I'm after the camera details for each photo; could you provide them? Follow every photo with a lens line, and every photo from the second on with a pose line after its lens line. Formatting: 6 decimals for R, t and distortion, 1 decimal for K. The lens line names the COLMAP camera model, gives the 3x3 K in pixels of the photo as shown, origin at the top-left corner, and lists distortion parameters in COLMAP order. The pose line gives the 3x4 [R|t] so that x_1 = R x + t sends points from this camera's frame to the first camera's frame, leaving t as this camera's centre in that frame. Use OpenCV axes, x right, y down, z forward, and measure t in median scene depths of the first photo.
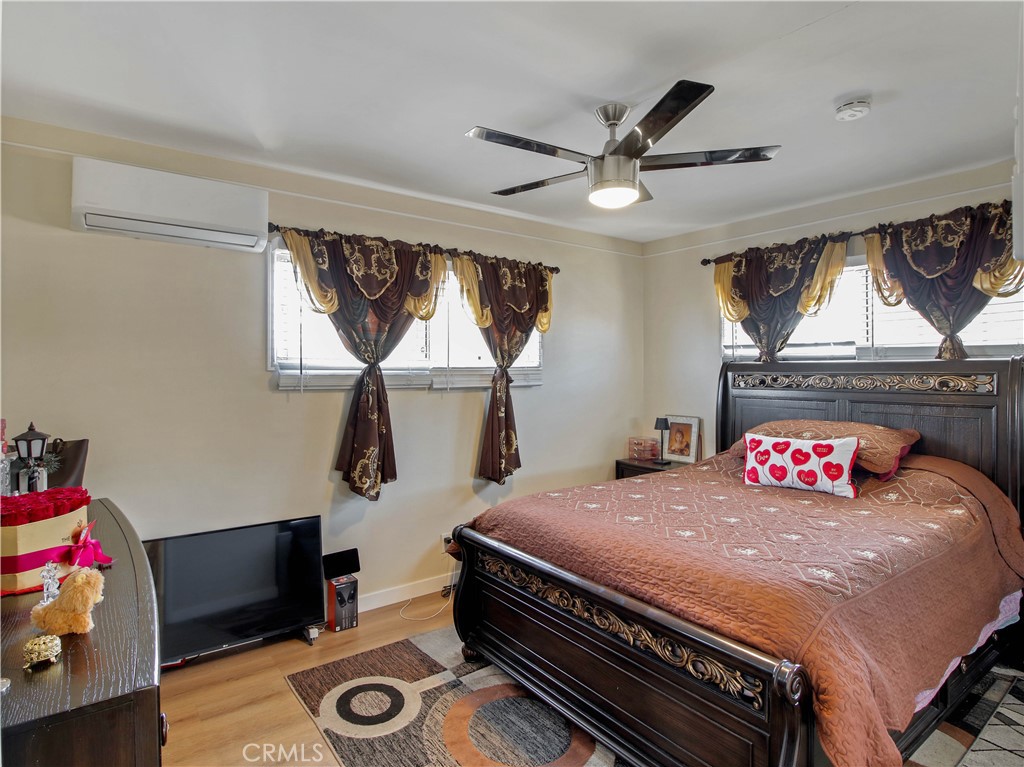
lens RADIAL K [[555.2, 0, 511.5], [0, 555.2, 371.8], [0, 0, 1]] dist [-0.044794, -0.000698]
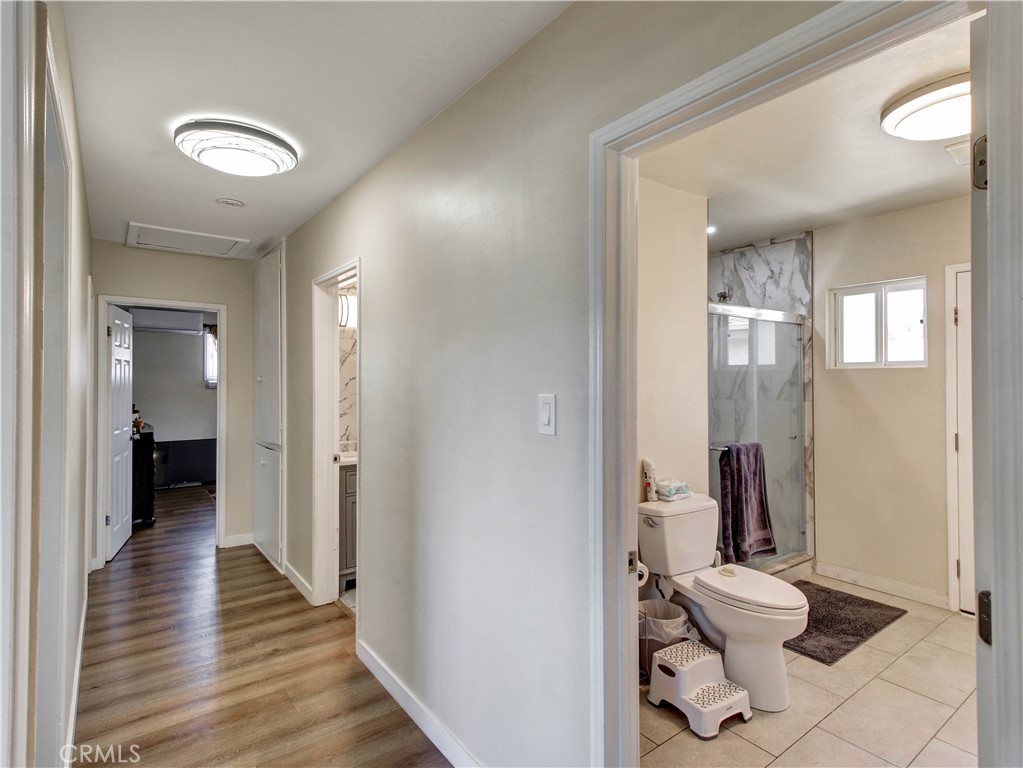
lens RADIAL K [[537.9, 0, 515.5], [0, 537.9, 381.2], [0, 0, 1]] dist [-0.000242, -0.010228]
pose [[0.999807, -0.007417, -0.018170, 0.890885], [0.007219, 0.999914, -0.010927, 0.031822], [0.018250, 0.010794, 0.999775, -1.252786]]
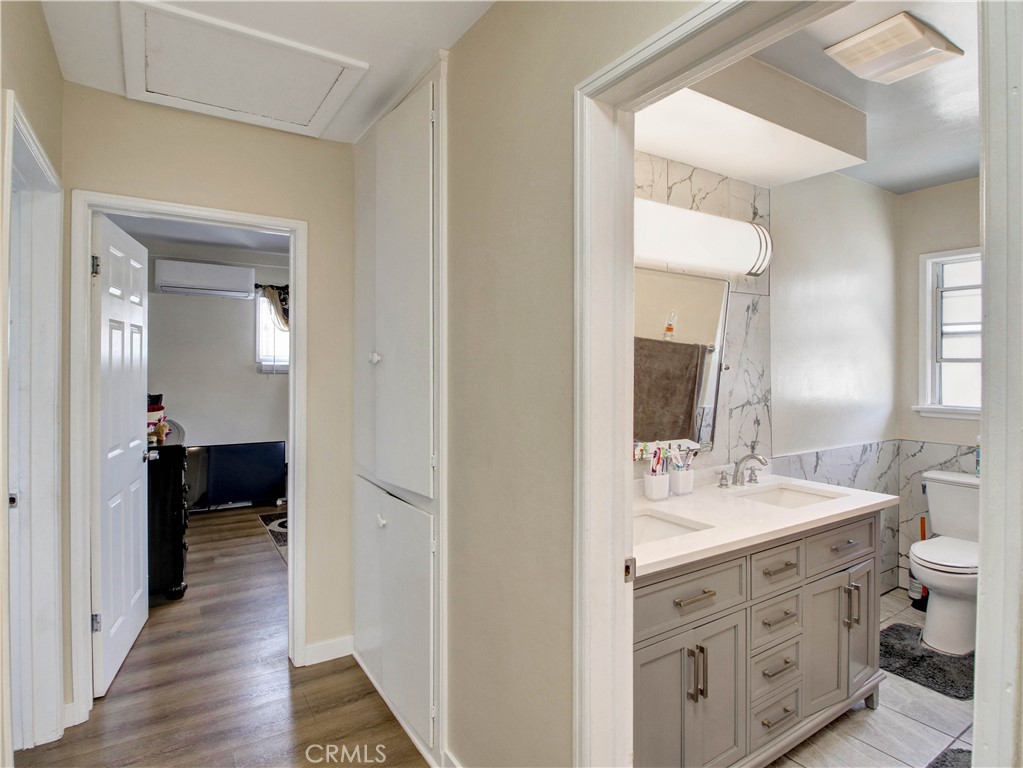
lens RADIAL K [[537.9, 0, 509.3], [0, 537.9, 377.9], [0, 0, 1]] dist [-0.000242, -0.010228]
pose [[0.996283, 0.003920, -0.086051, 0.482901], [-0.003049, 0.999943, 0.010255, 0.024965], [0.086086, -0.009954, 0.996238, -0.632209]]
